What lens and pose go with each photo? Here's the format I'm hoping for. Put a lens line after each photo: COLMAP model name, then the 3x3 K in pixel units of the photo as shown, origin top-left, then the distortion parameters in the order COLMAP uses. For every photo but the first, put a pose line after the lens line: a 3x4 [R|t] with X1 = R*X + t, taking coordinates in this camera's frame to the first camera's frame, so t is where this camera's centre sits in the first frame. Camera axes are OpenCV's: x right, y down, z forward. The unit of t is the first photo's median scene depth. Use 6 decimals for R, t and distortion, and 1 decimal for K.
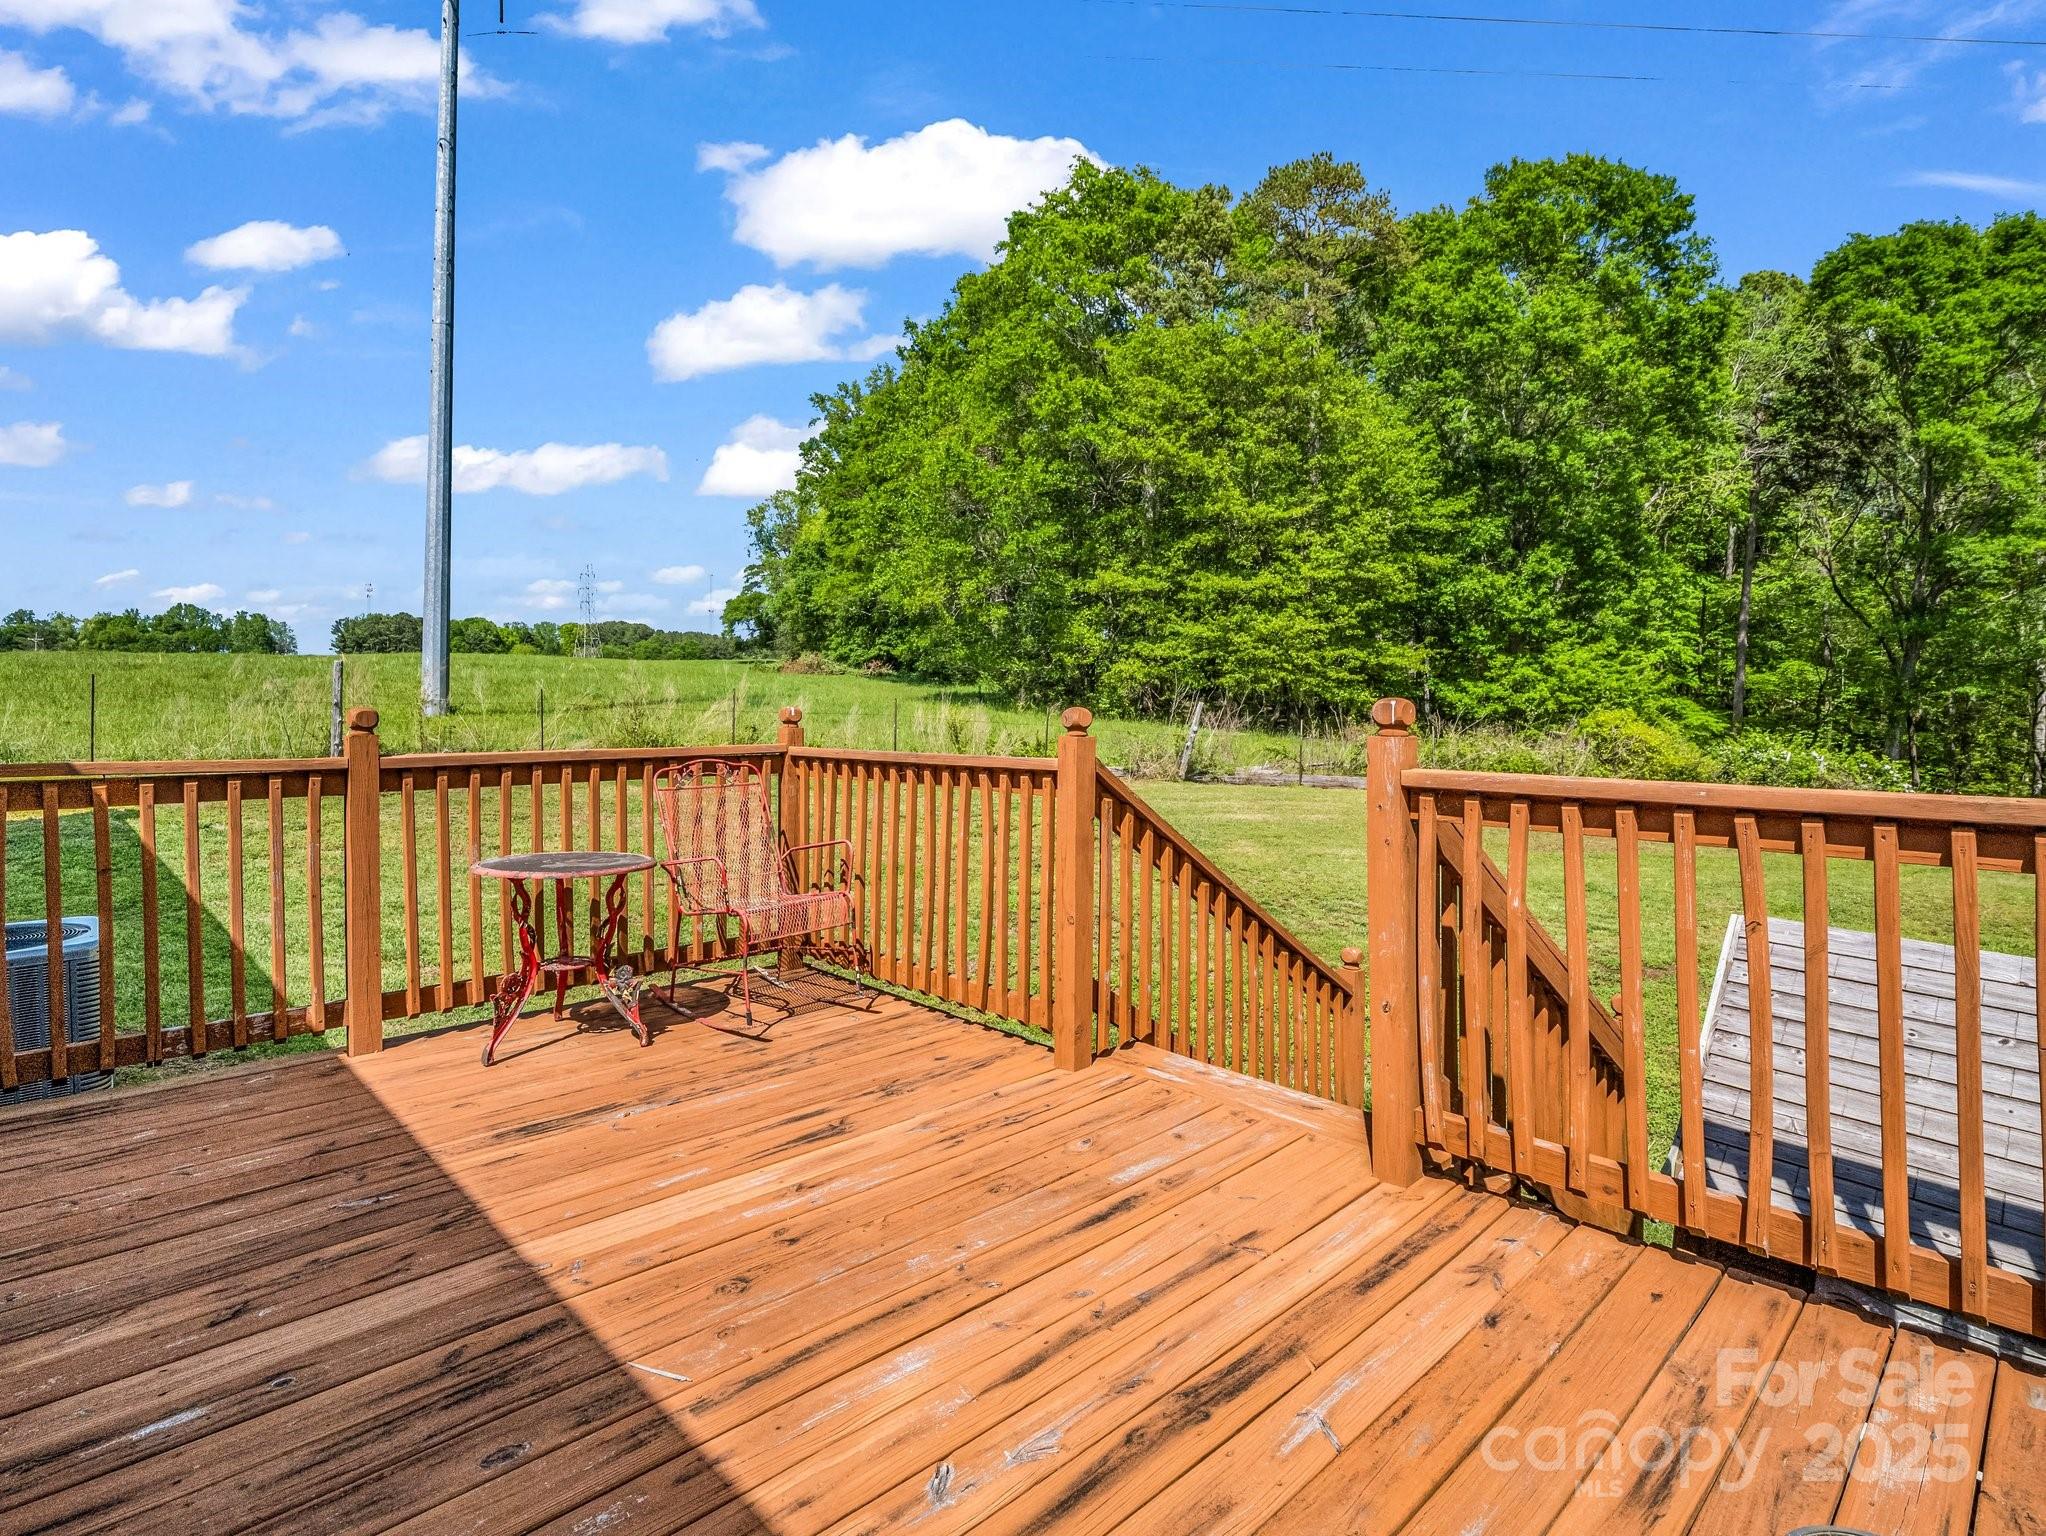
lens RADIAL K [[1049.3, 0, 1050.2], [0, 1049.3, 735.0], [0, 0, 1]] dist [-0.005222, -0.000916]
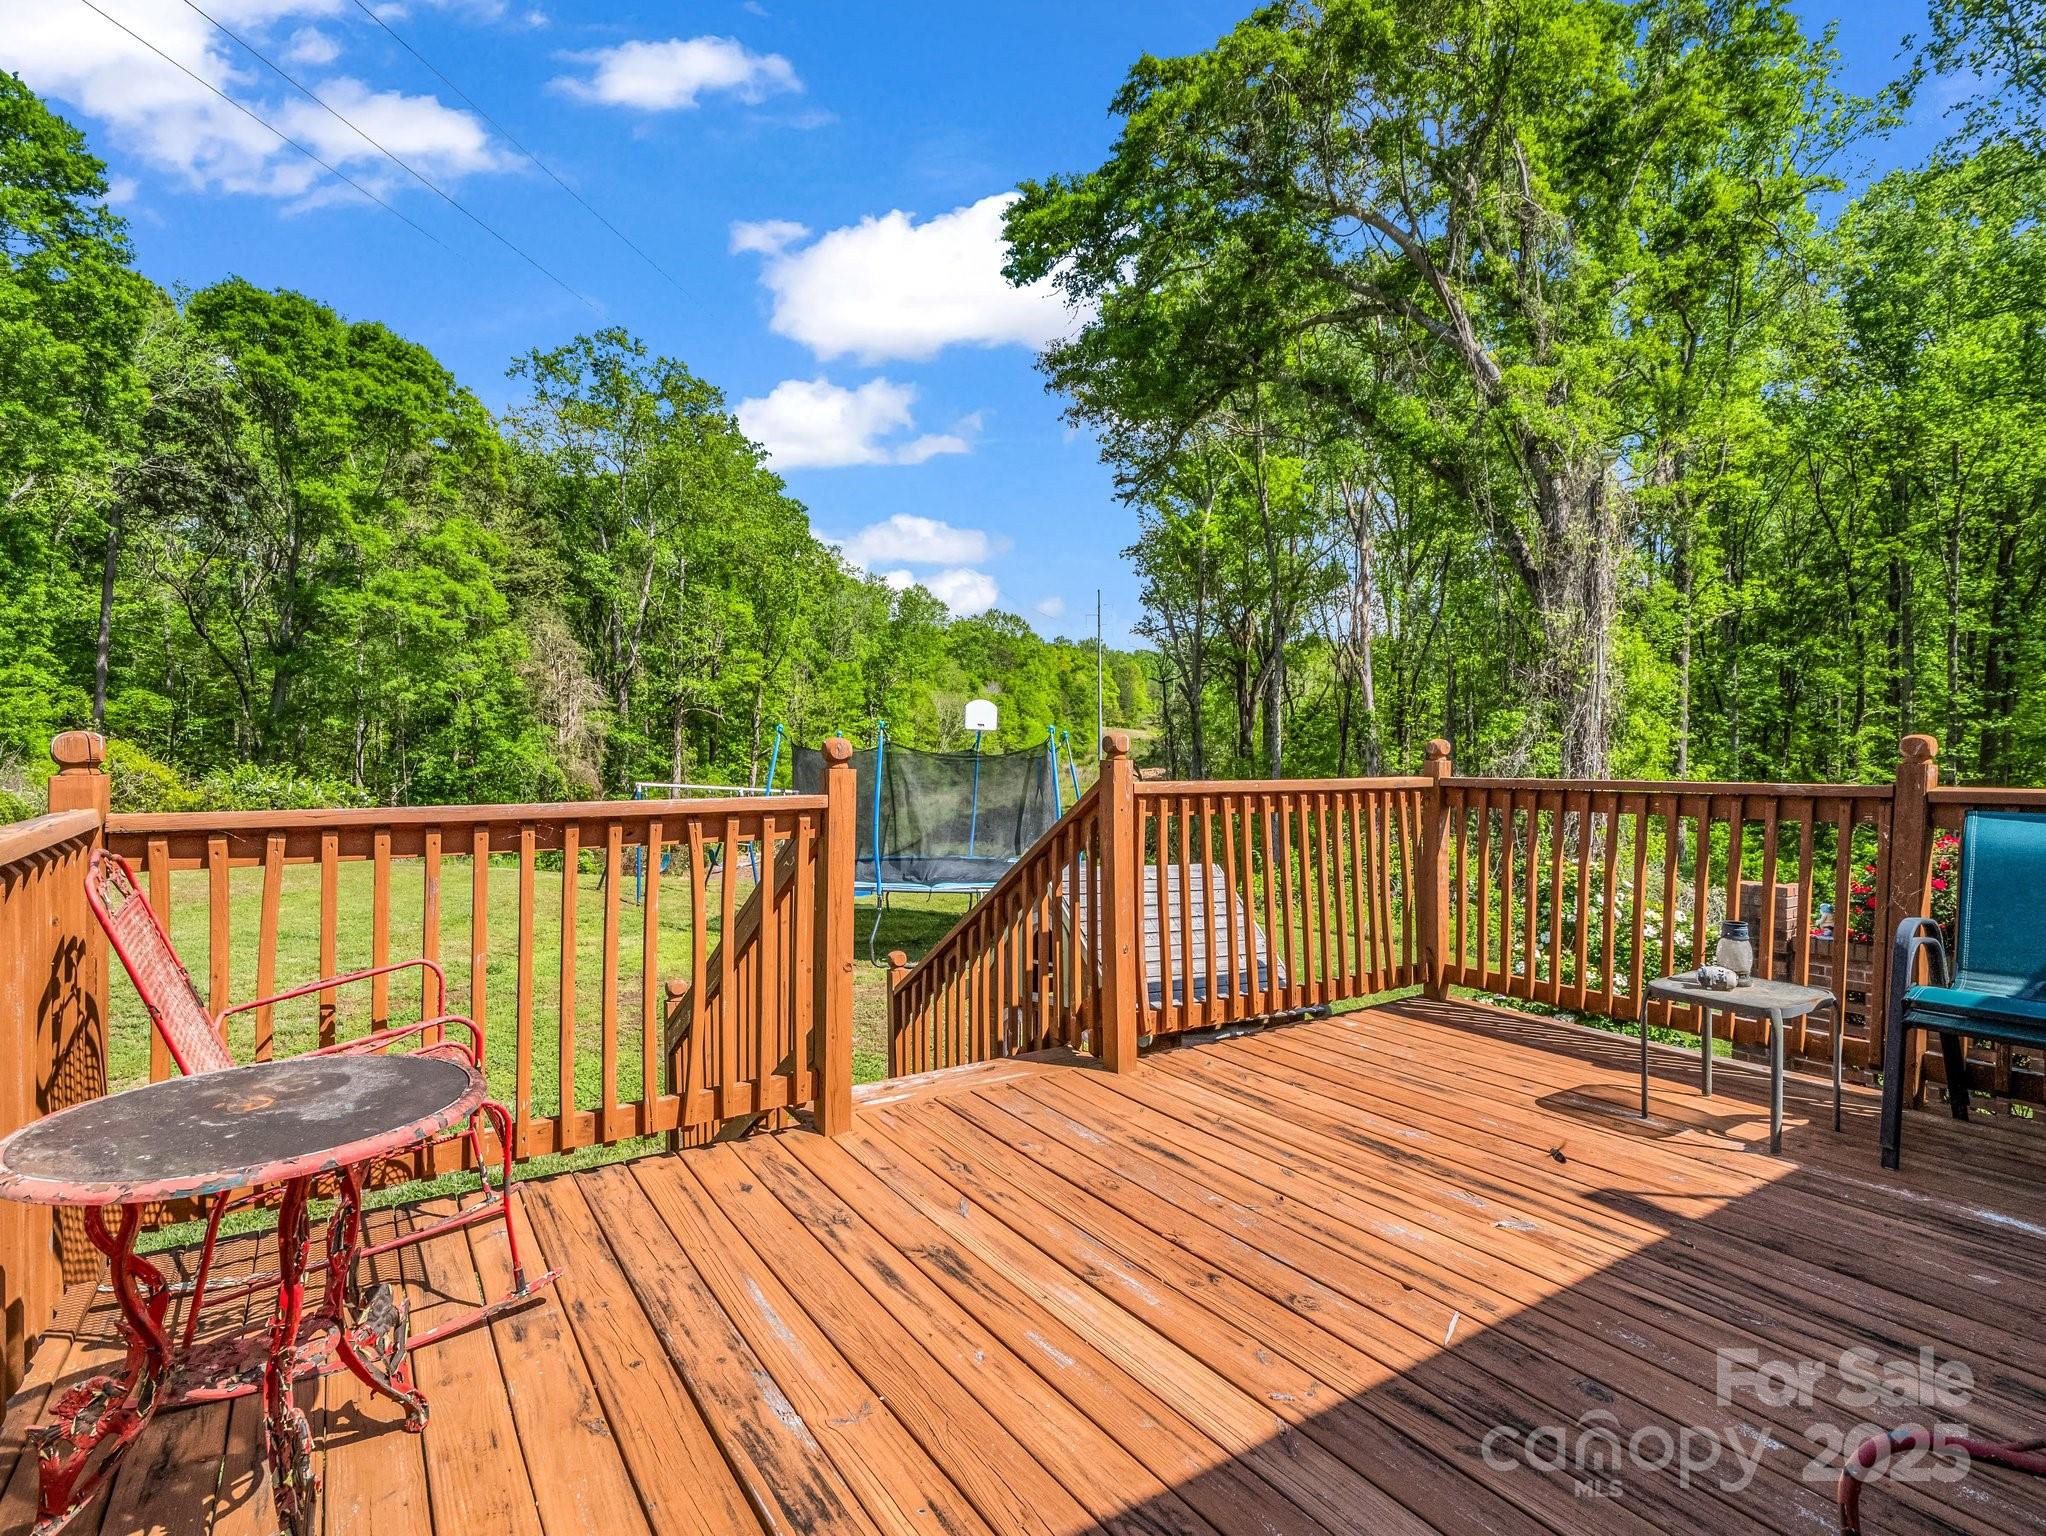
lens RADIAL K [[1043.8, 0, 1010.8], [0, 1043.8, 751.8], [0, 0, 1]] dist [-0.008281, 0.001209]
pose [[0.204695, -0.008805, 0.978786, -0.079513], [0.022130, 0.999746, 0.004366, -0.001438], [-0.978576, 0.020767, 0.204838, 0.062140]]
